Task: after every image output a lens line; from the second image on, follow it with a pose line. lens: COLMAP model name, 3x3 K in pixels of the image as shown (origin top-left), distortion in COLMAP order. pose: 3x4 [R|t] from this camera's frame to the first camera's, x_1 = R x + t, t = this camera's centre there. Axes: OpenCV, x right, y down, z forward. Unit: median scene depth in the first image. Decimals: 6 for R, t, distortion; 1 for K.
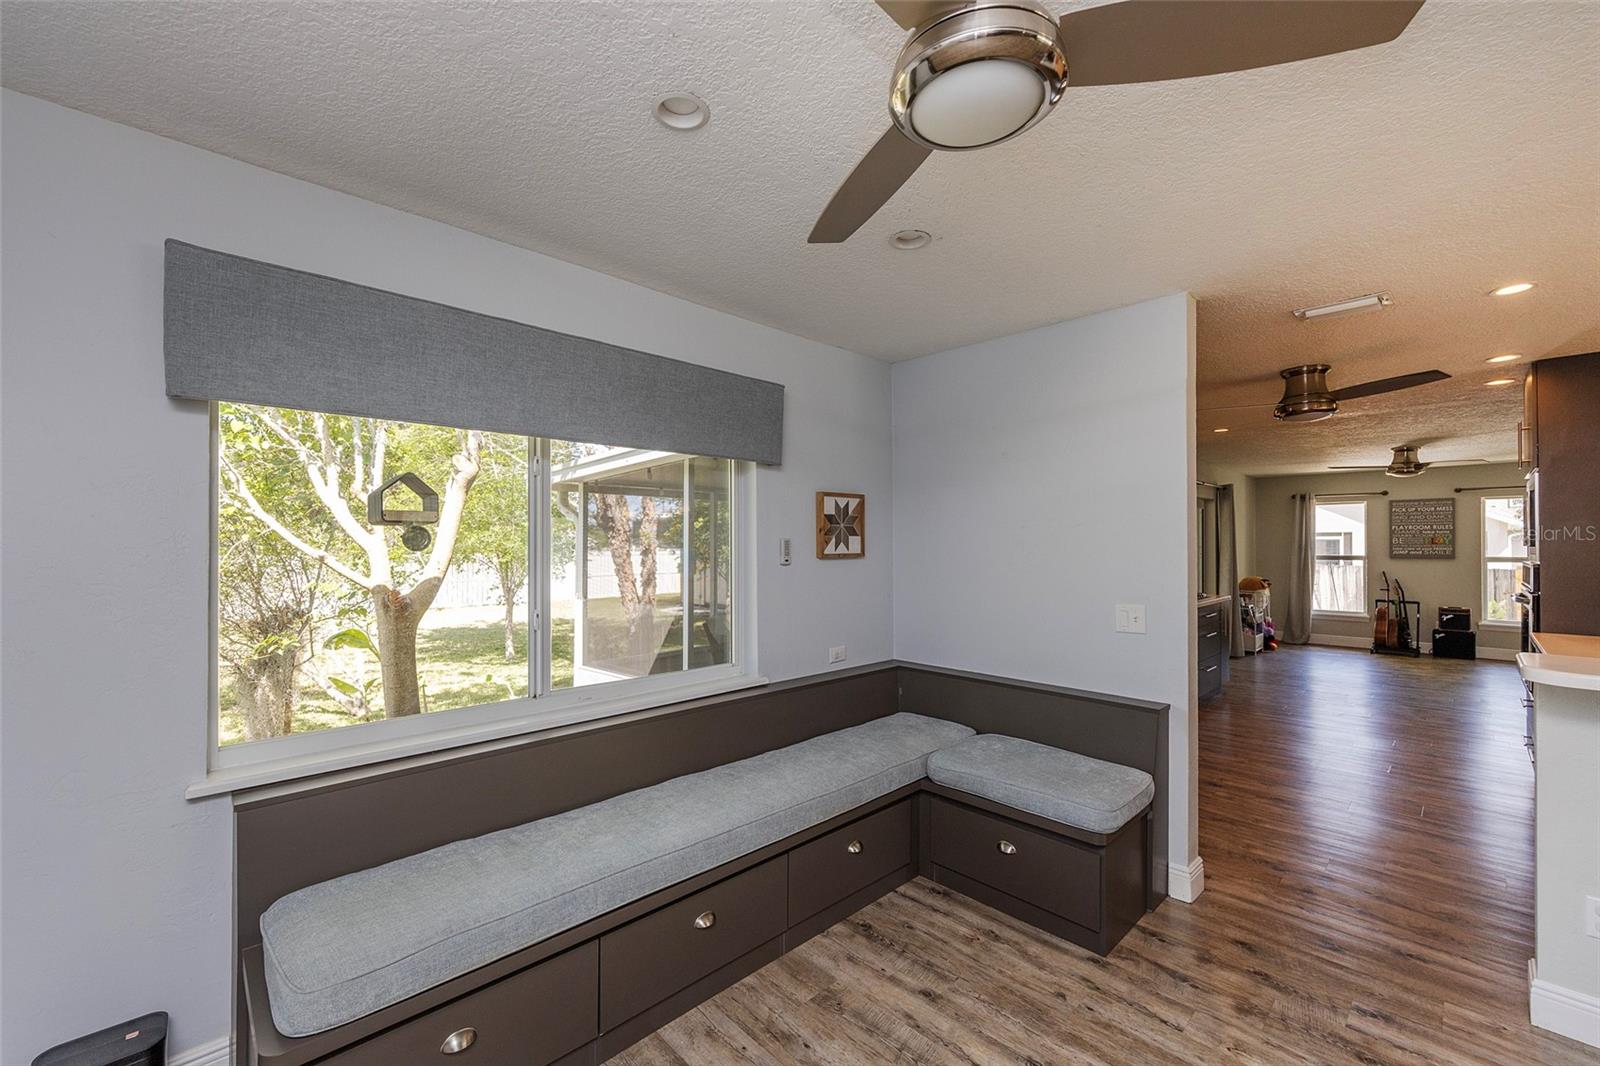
lens RADIAL K [[662.5, 0, 805.1], [0, 662.5, 543.2], [0, 0, 1]] dist [0.002123, 0.000592]
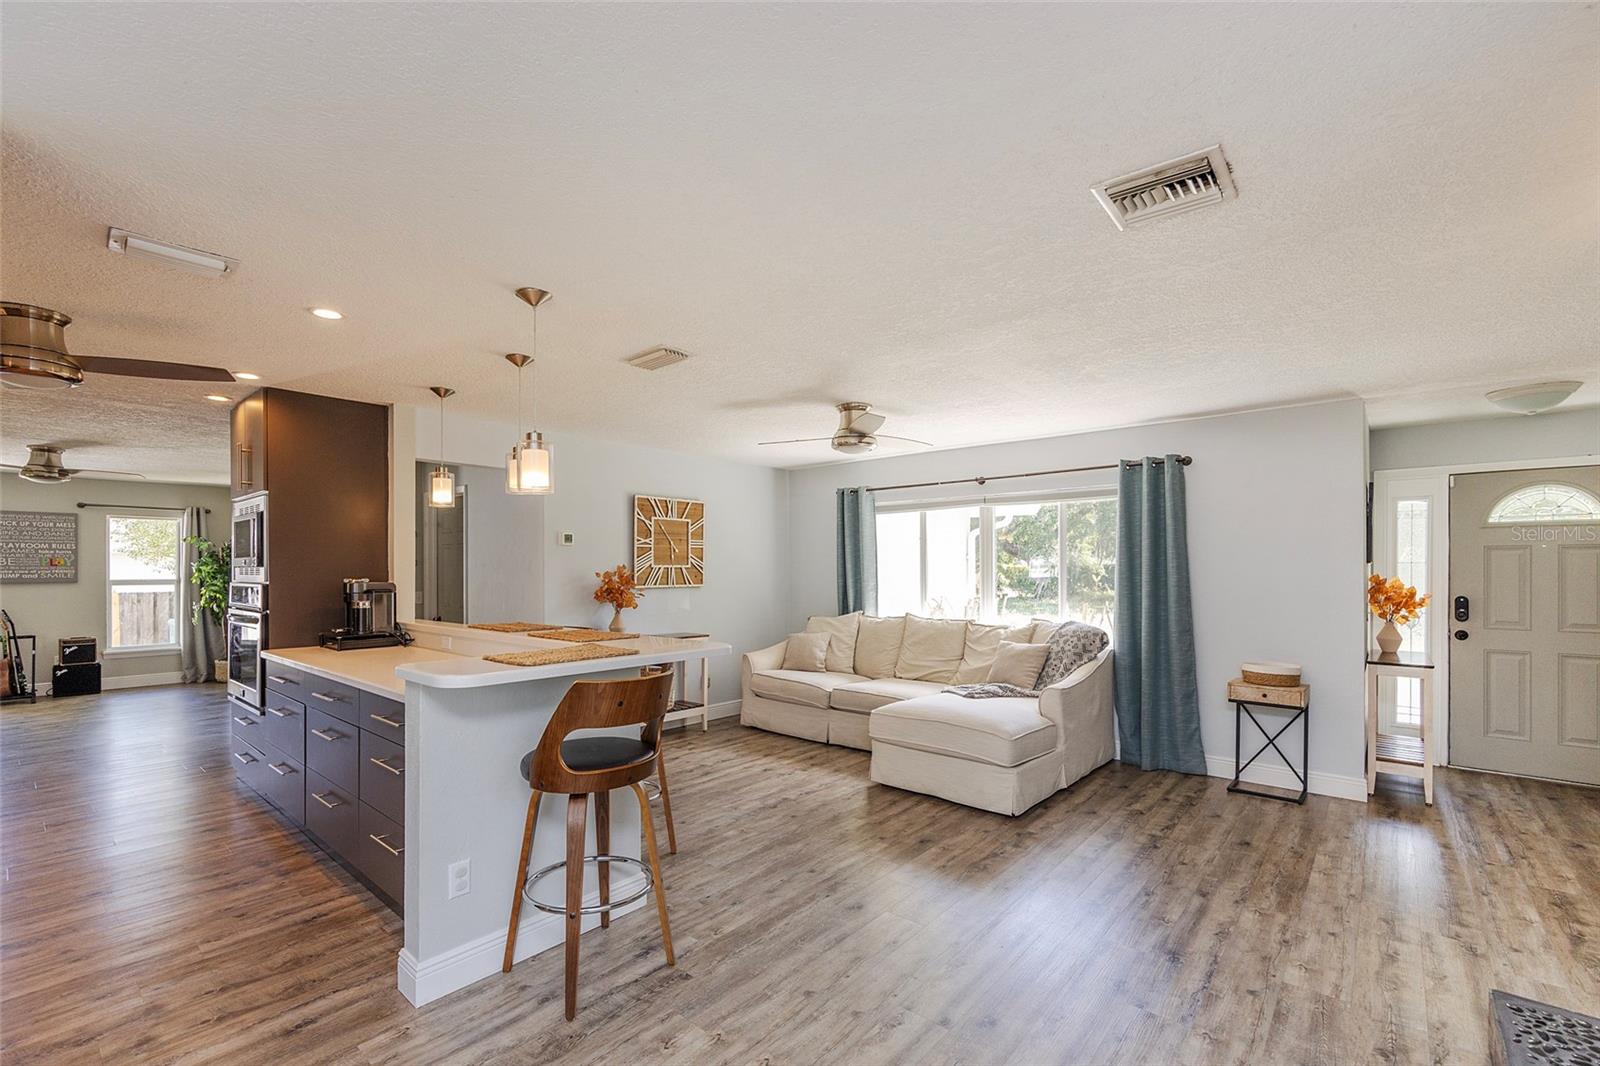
lens RADIAL K [[671.9, 0, 816.4], [0, 671.9, 568.2], [0, 0, 1]] dist [0.011996, -0.011353]
pose [[-0.109773, 0.002753, 0.993953, -0.018990], [-0.003916, 0.999987, -0.003203, 0.003936], [-0.993949, -0.004244, -0.109761, 0.145592]]
